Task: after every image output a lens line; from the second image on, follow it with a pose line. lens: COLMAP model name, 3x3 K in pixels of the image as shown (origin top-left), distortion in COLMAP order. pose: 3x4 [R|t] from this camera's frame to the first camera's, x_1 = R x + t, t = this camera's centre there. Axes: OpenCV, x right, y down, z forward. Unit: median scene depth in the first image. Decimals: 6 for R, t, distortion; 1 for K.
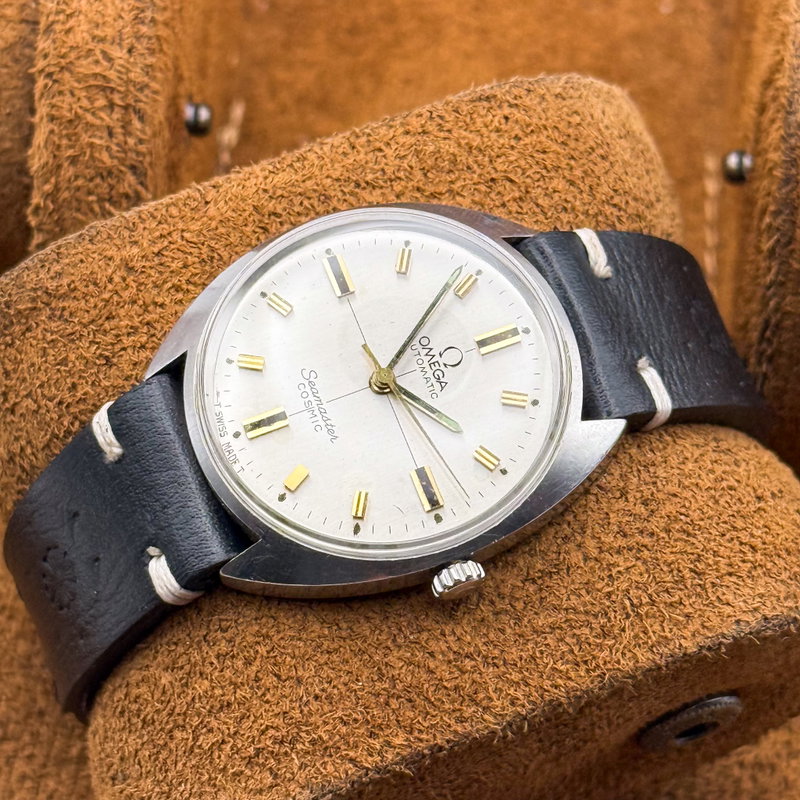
lens RADIAL K [[3042.4, 0, 400.0], [0, 3042.4, 400.0], [0, 0, 1]] dist [-0.008797, 3.633335]
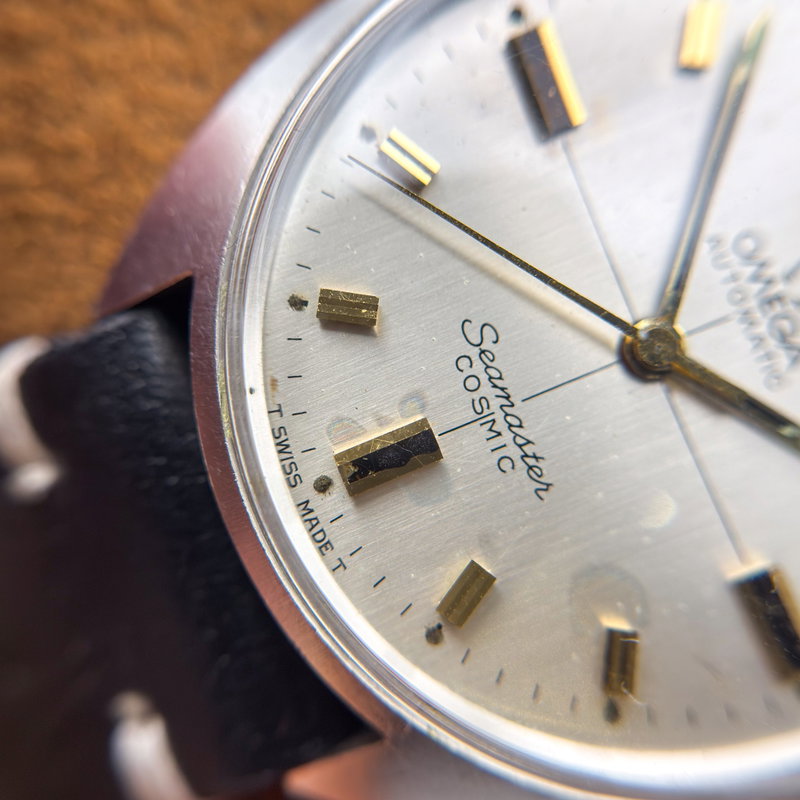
lens RADIAL K [[1327.2, 0, 400.0], [0, 1327.2, 400.0], [0, 0, 1]] dist [0.611656, 0.116875]
pose [[0.996152, -0.021677, 0.084923, -0.058239], [-0.006741, 0.947111, 0.320834, -0.061291], [-0.087386, -0.320172, 0.943321, 0.817812]]
